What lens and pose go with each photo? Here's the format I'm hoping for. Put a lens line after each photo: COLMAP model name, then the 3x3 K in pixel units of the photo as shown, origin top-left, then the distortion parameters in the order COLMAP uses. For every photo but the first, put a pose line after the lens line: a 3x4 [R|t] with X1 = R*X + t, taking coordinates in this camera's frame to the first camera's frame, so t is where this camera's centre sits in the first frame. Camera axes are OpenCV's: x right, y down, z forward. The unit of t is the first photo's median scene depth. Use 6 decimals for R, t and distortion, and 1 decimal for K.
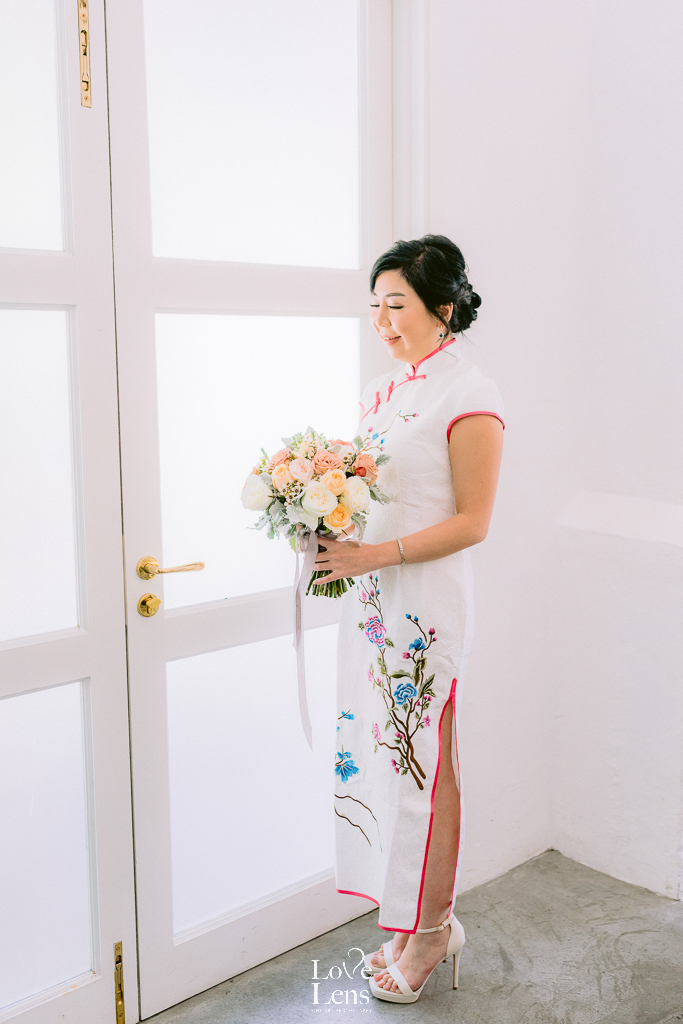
lens RADIAL K [[1130.9, 0, 341.5], [0, 1130.9, 512.0], [0, 0, 1]] dist [0.063696, -0.031655]
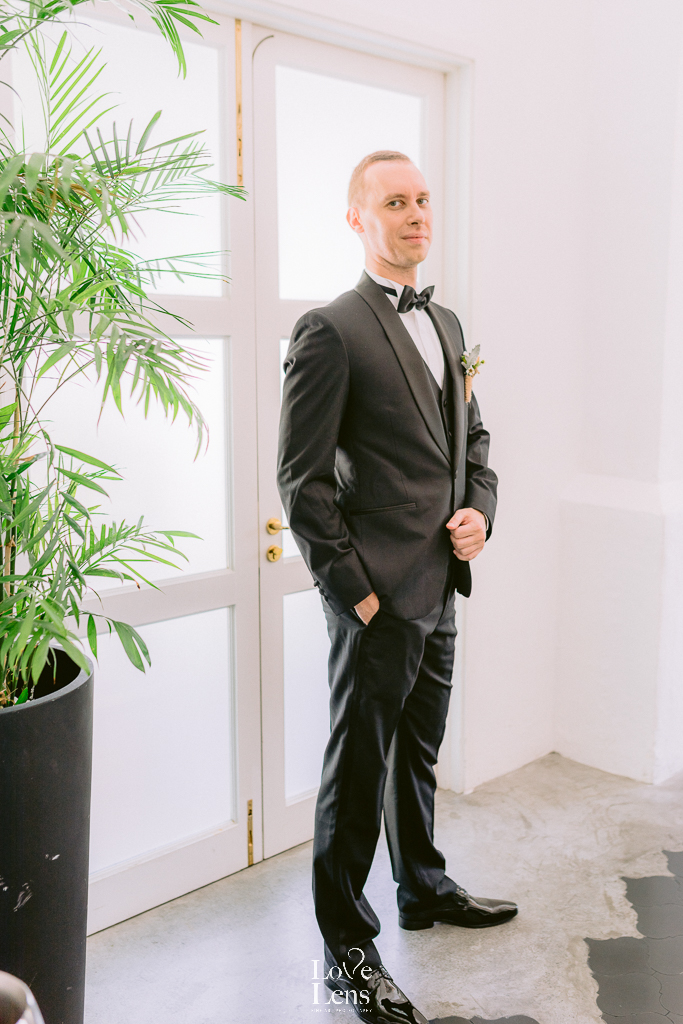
lens RADIAL K [[1130.9, 0, 341.5], [0, 1130.9, 512.0], [0, 0, 1]] dist [0.063696, -0.031655]
pose [[0.999323, 0.001780, 0.036749, -0.119702], [-0.002145, 0.999949, 0.009899, 0.016093], [-0.036729, -0.009971, 0.999276, -0.315327]]
